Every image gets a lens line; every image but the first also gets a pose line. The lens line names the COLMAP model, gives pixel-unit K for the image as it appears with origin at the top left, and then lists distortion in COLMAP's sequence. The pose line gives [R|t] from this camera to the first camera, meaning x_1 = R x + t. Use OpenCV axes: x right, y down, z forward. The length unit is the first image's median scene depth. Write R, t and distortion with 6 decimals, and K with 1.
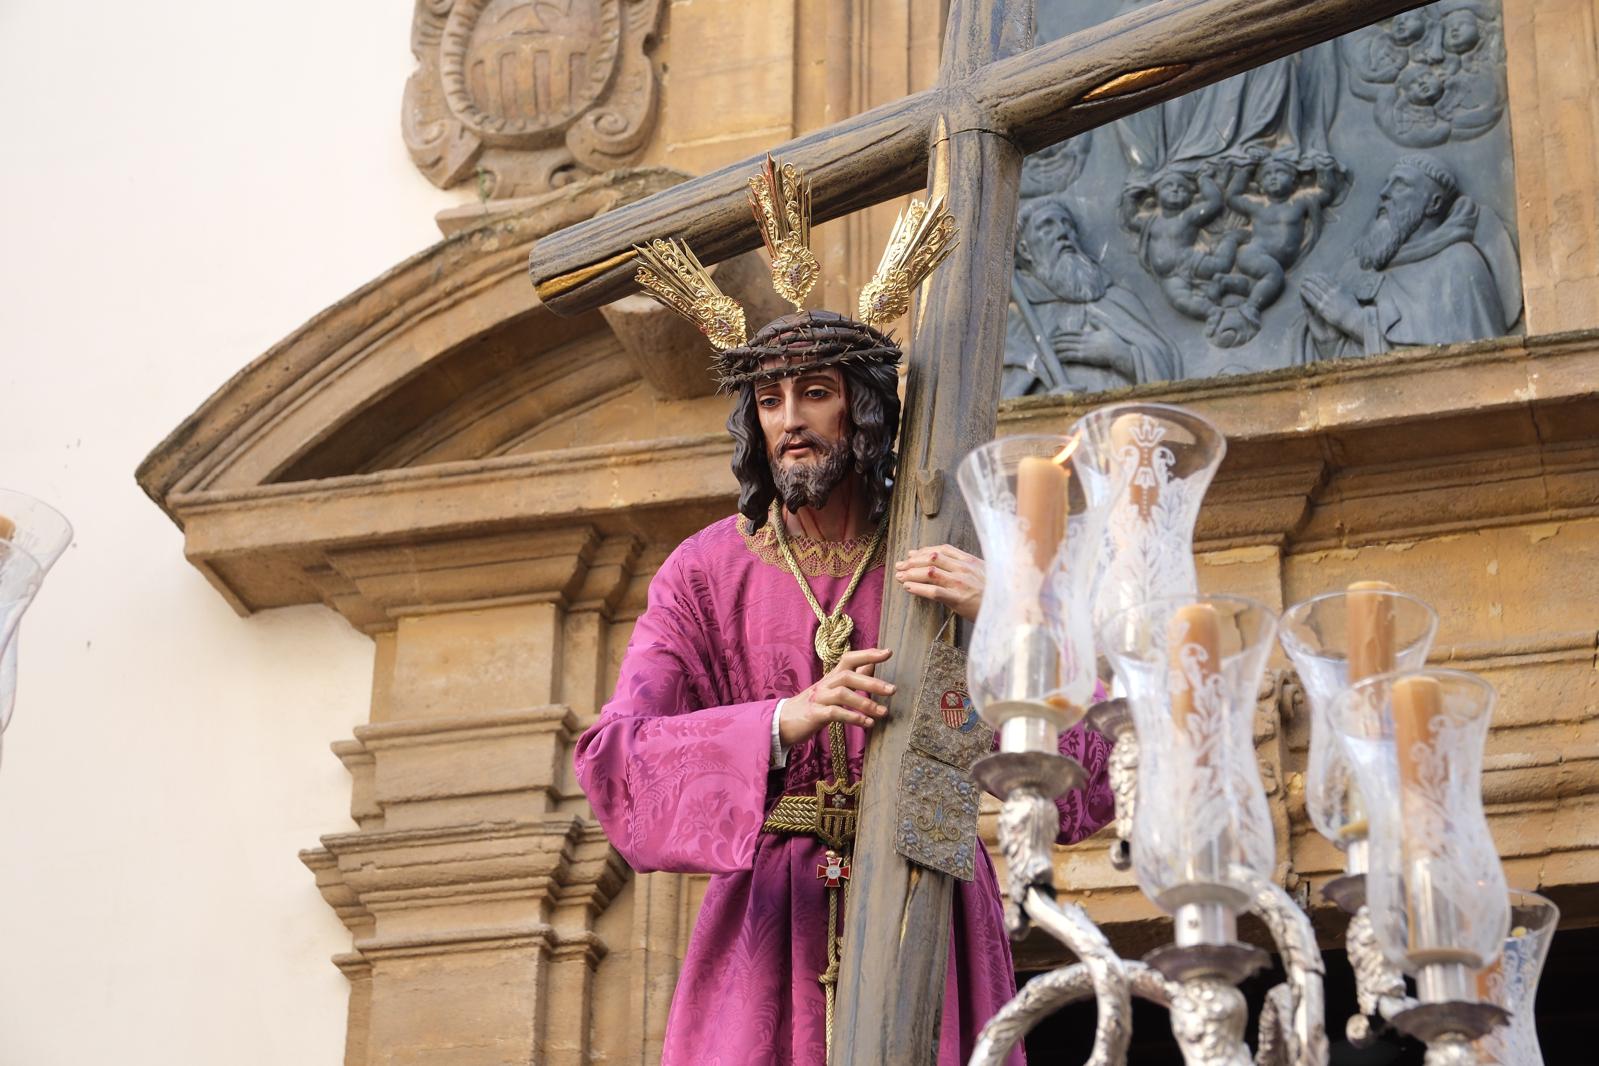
lens RADIAL K [[3826.9, 0, 705.8], [0, 3826.9, 533.5], [0, 0, 1]] dist [0.085108, 0.688827]
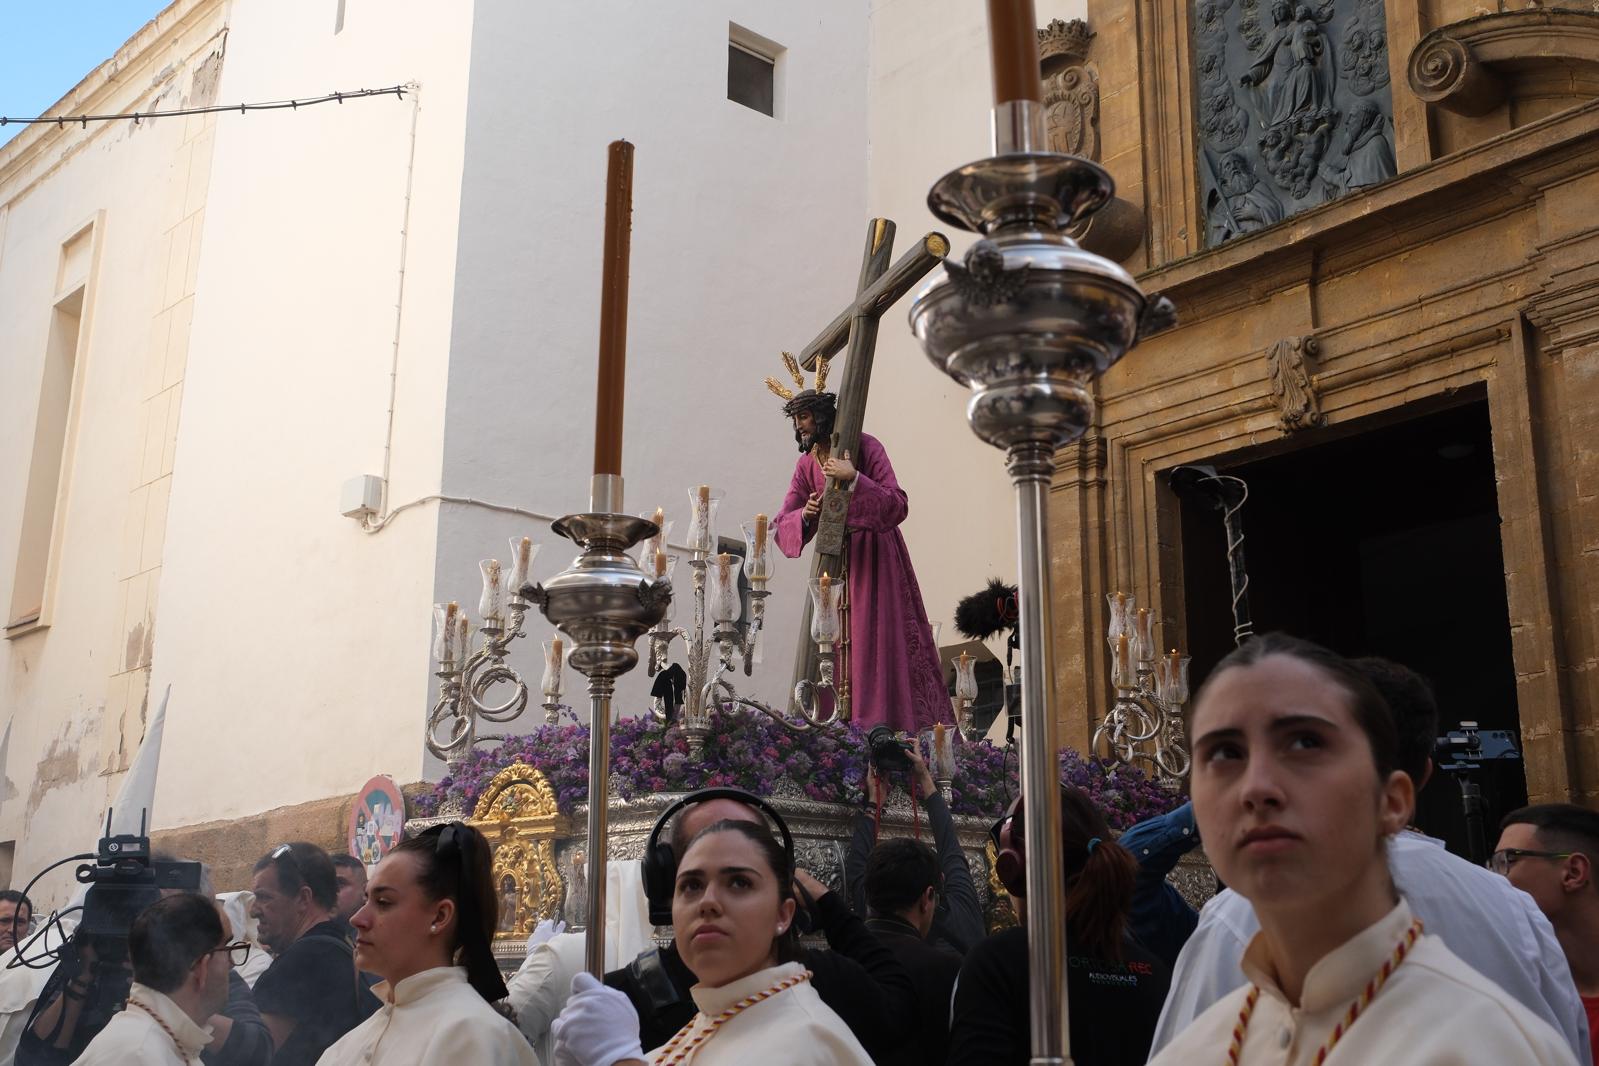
lens RADIAL K [[1920.1, 0, 754.7], [0, 1920.1, 535.3], [0, 0, 1]] dist [0.003981, 0.023385]
pose [[0.828746, -0.159267, -0.536483, 0.475395], [0.260993, 0.958006, 0.118771, -0.079441], [0.495038, -0.238449, 0.835511, -0.270482]]
